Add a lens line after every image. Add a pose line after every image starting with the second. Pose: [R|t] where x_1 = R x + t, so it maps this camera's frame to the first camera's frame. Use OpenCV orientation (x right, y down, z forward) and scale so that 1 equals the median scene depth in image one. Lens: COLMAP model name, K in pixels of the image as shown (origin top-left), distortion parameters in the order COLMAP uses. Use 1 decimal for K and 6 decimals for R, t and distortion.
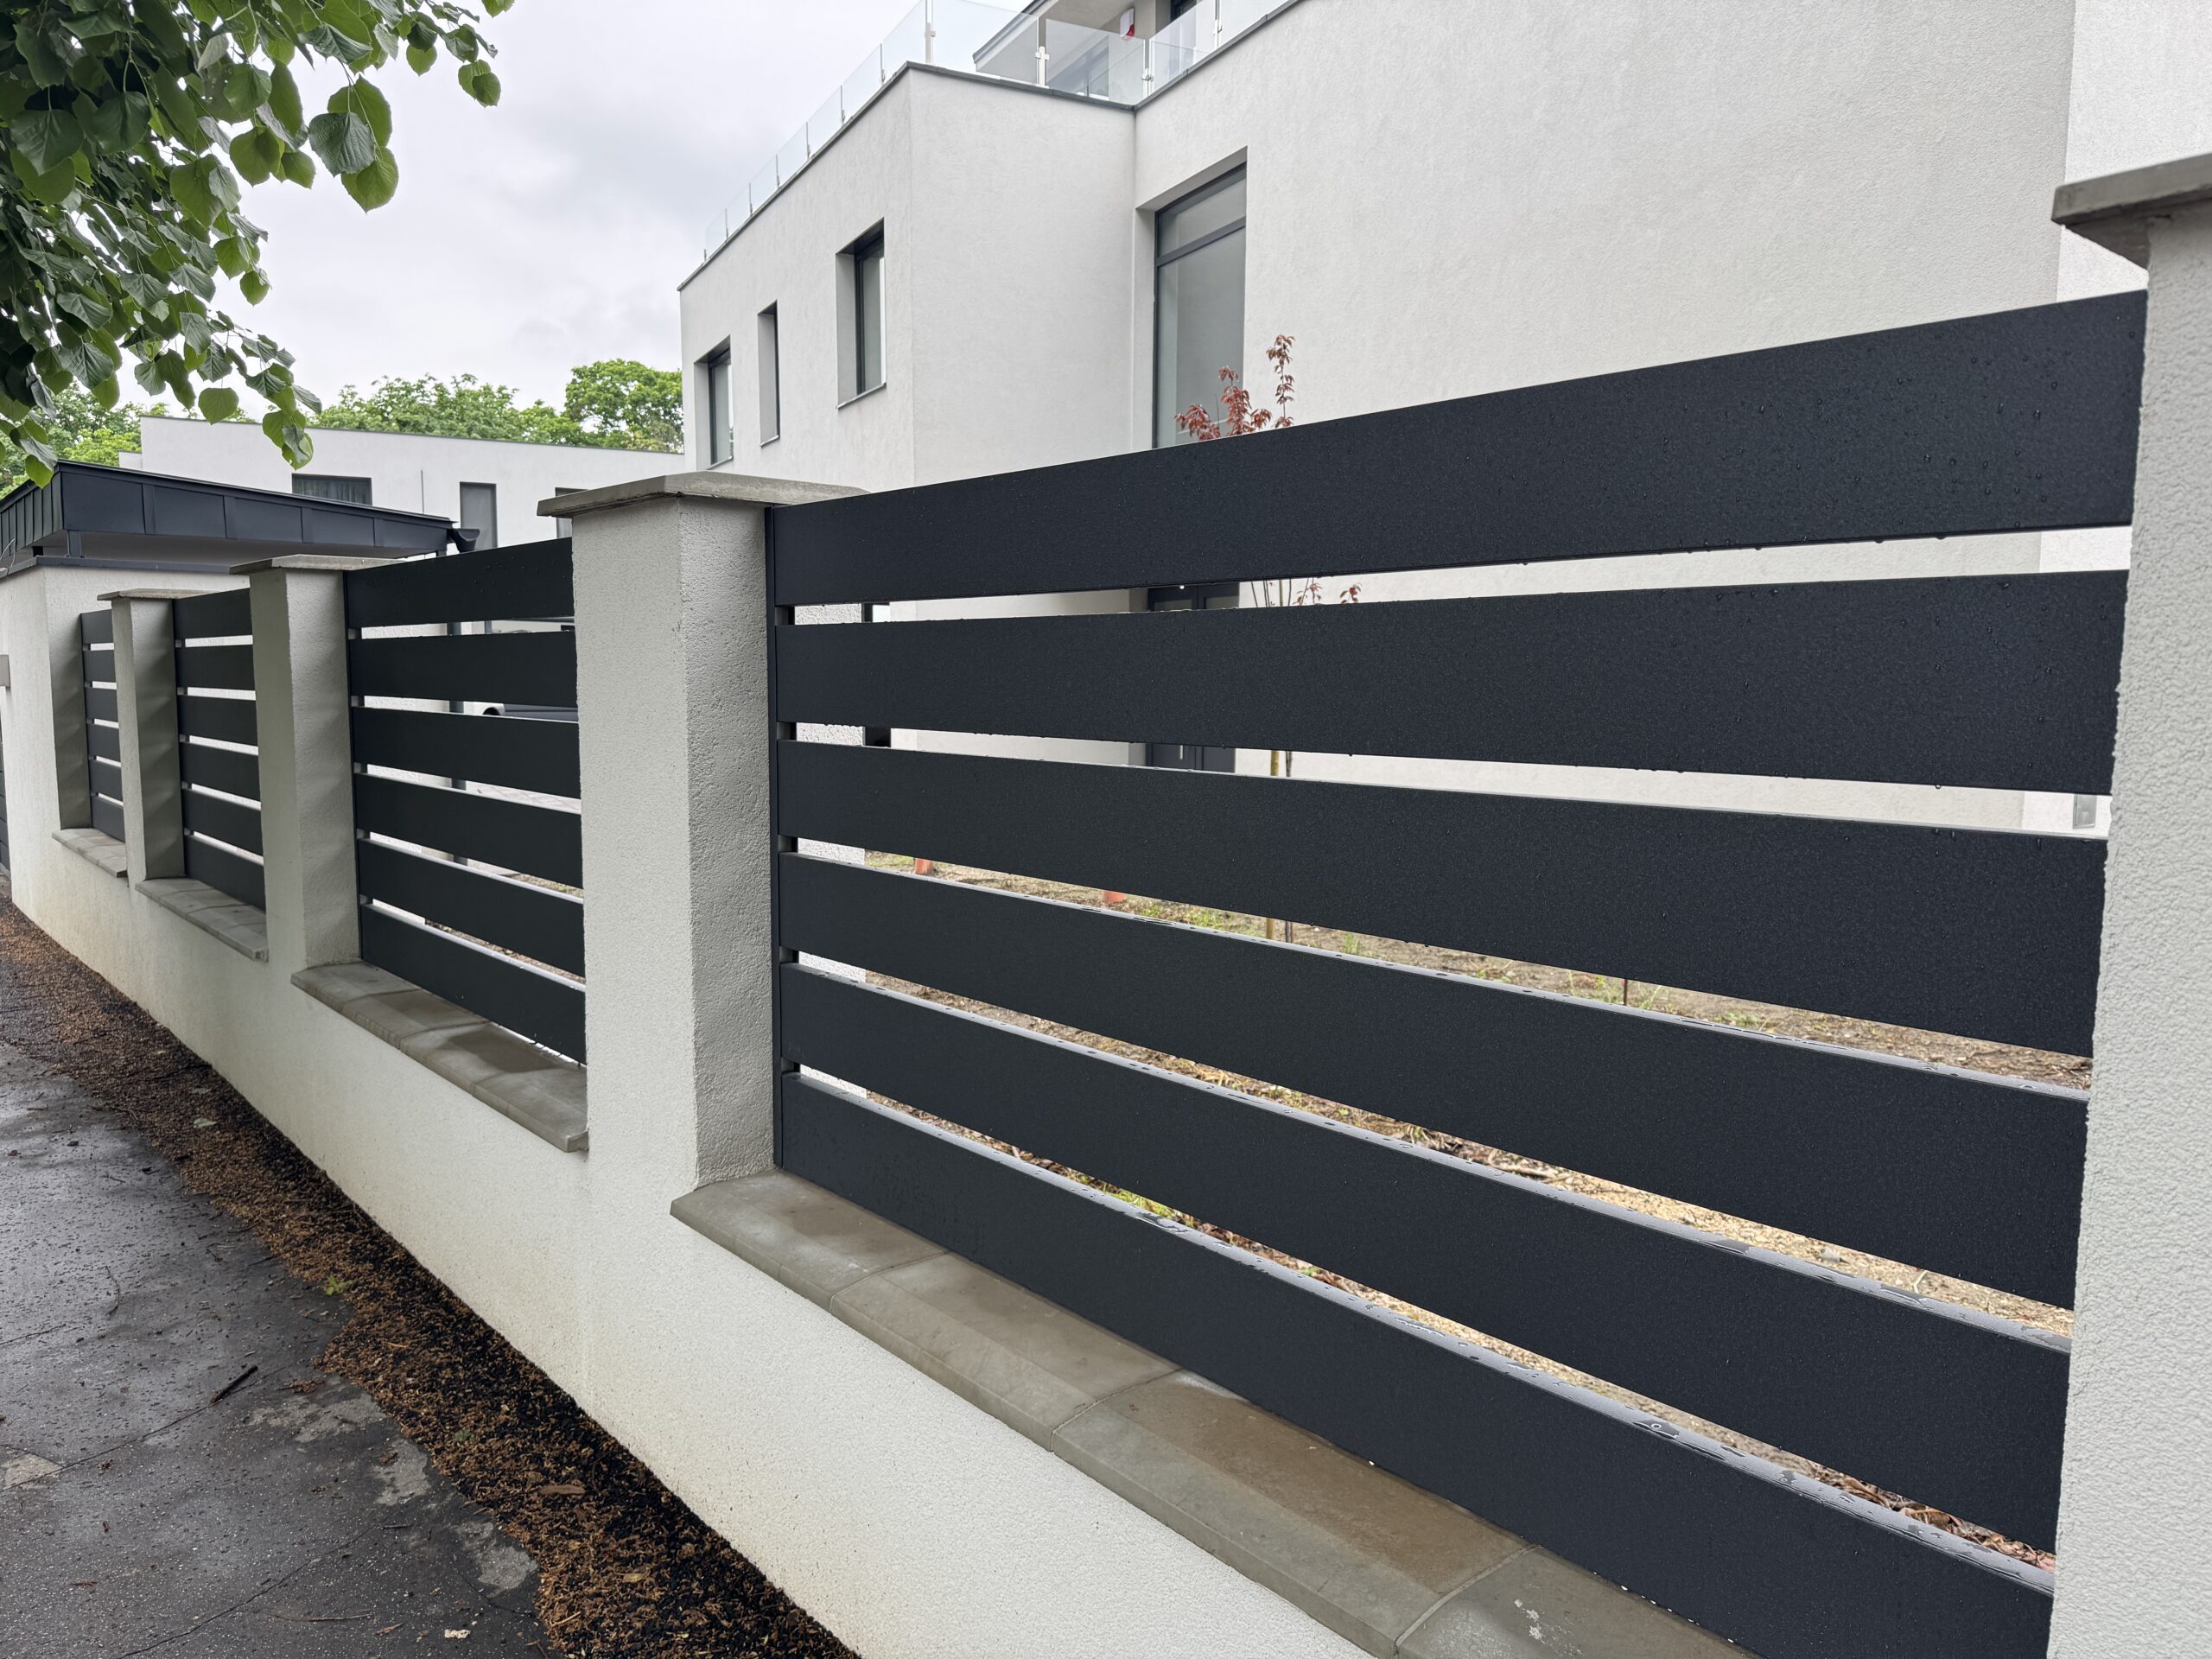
lens RADIAL K [[1544.7, 0, 1083.8], [0, 1544.7, 836.7], [0, 0, 1]] dist [0.081667, -0.120547]
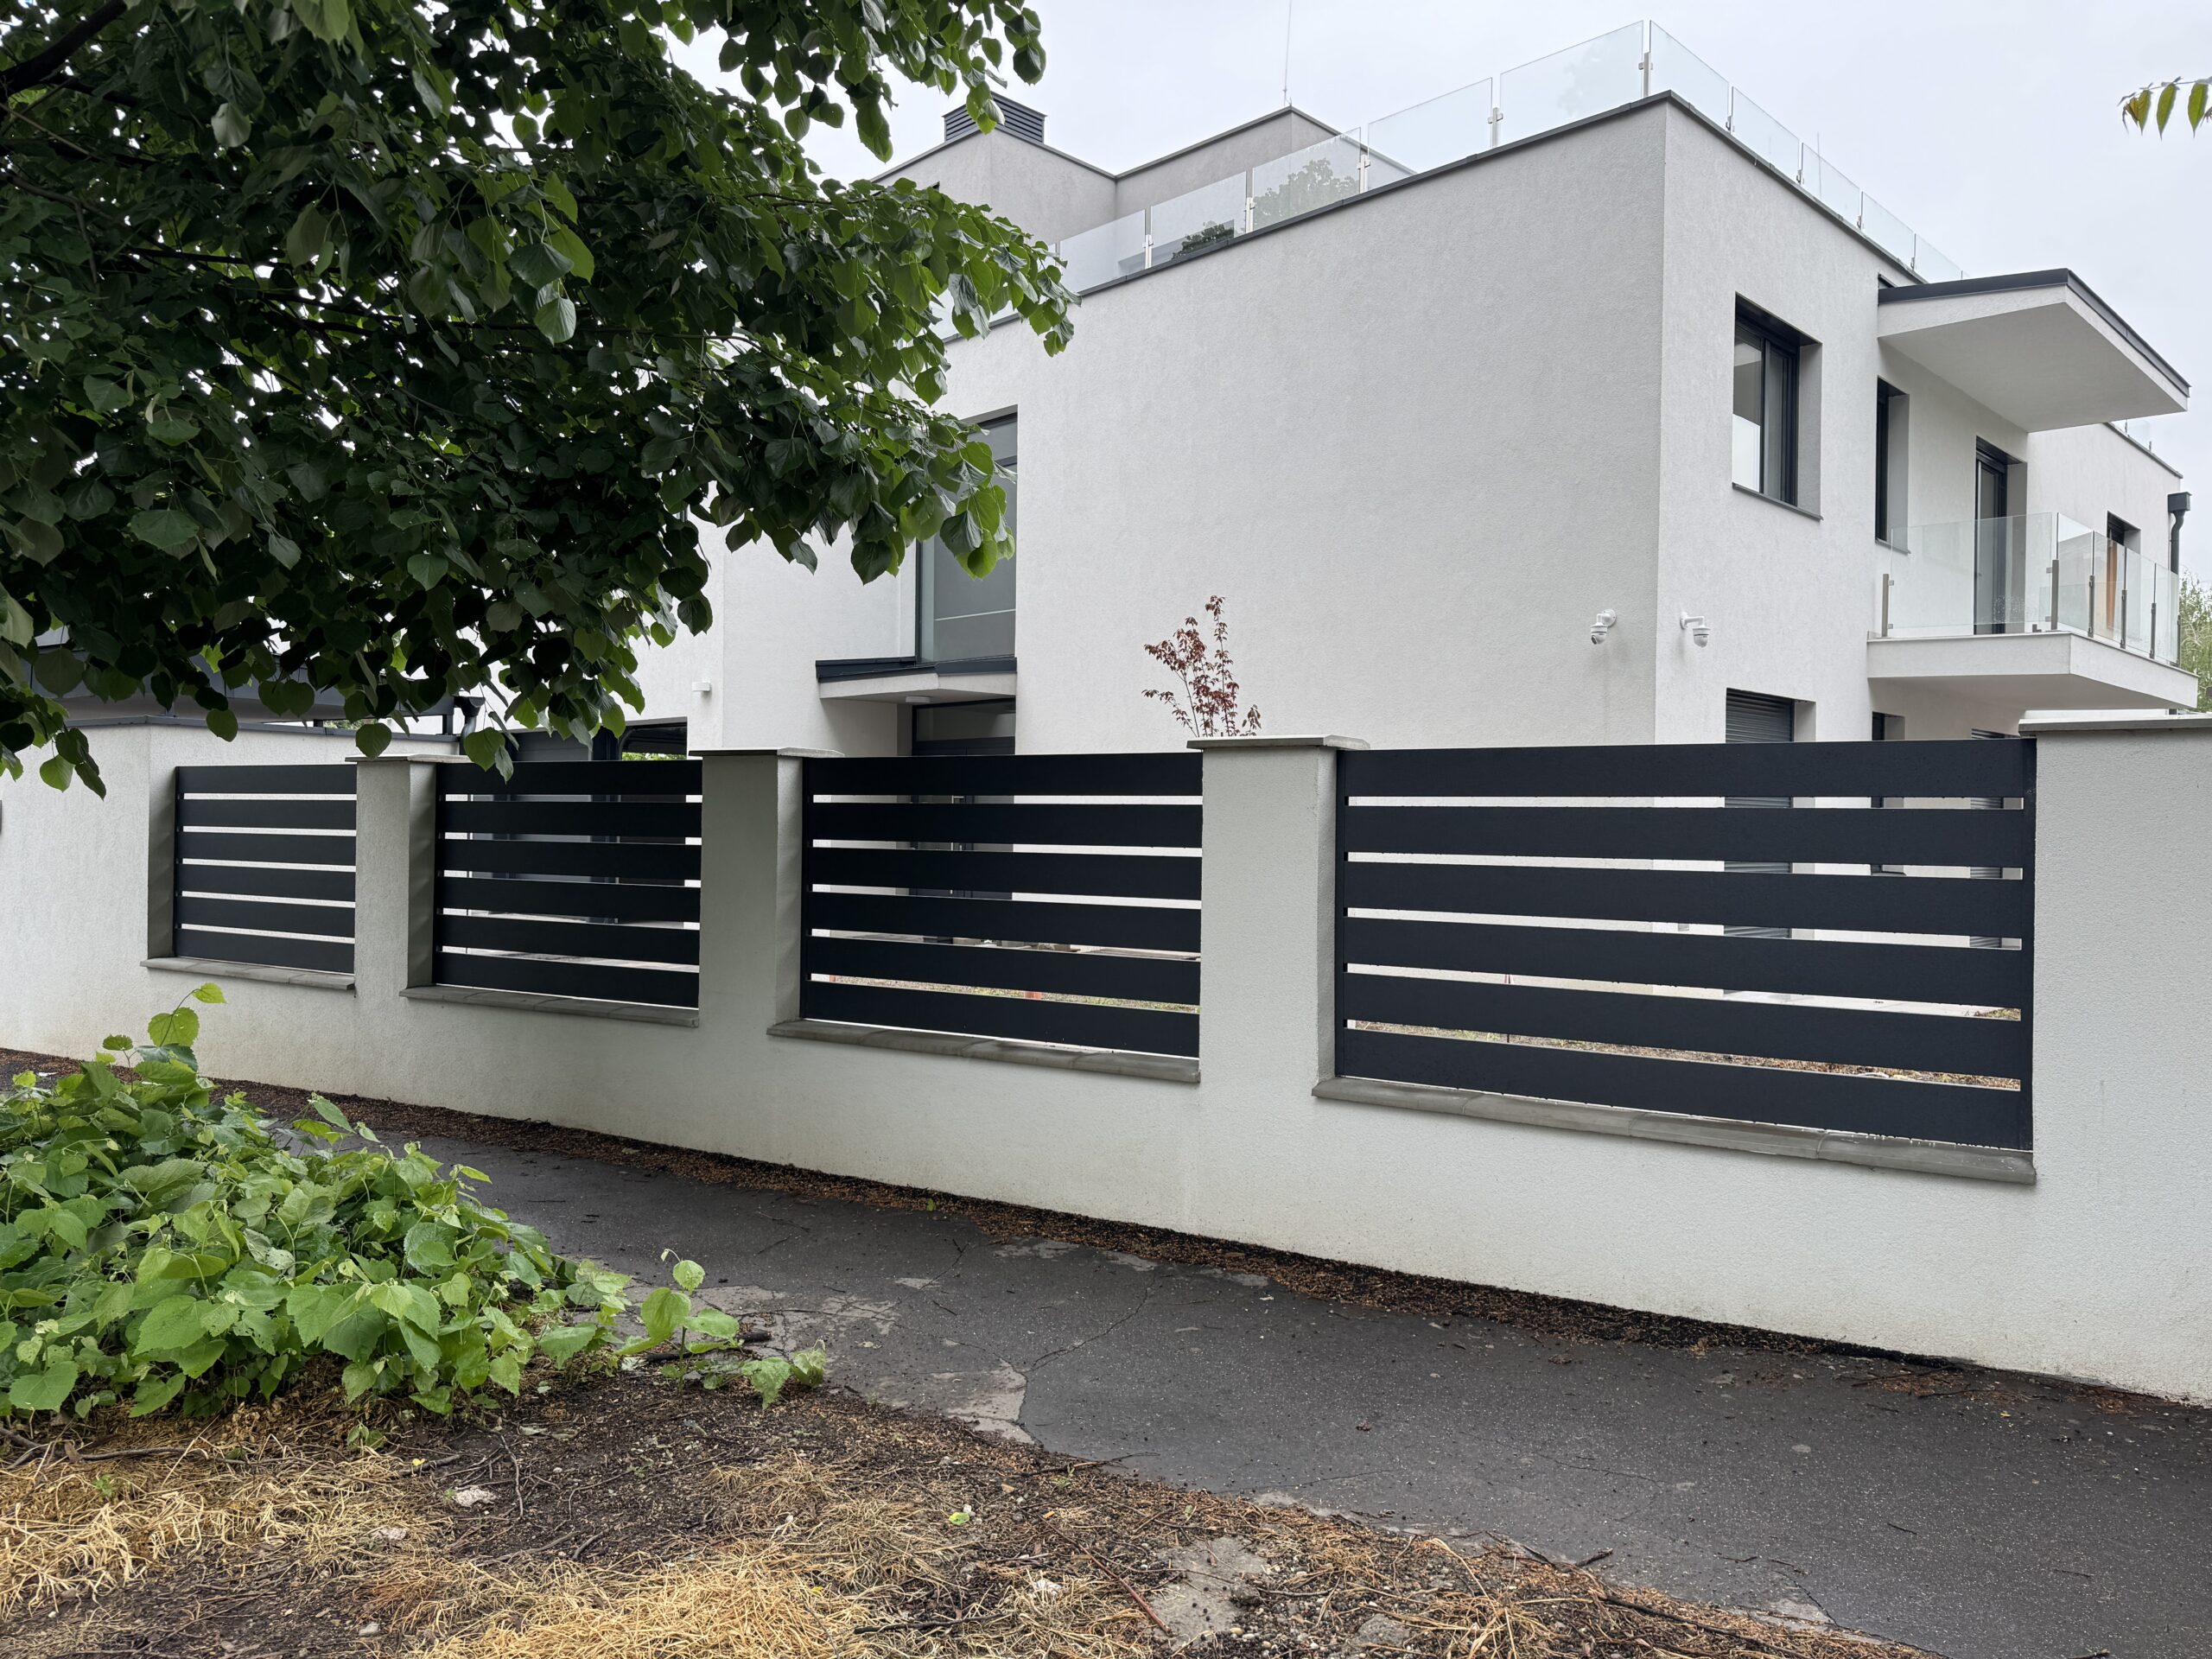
lens RADIAL K [[1544.7, 0, 1083.8], [0, 1544.7, 836.7], [0, 0, 1]] dist [0.081667, -0.120547]
pose [[0.955050, 0.008097, 0.296335, -0.457872], [0.020707, 0.995363, -0.093934, 0.035991], [-0.295722, 0.095848, 0.950454, -0.338495]]
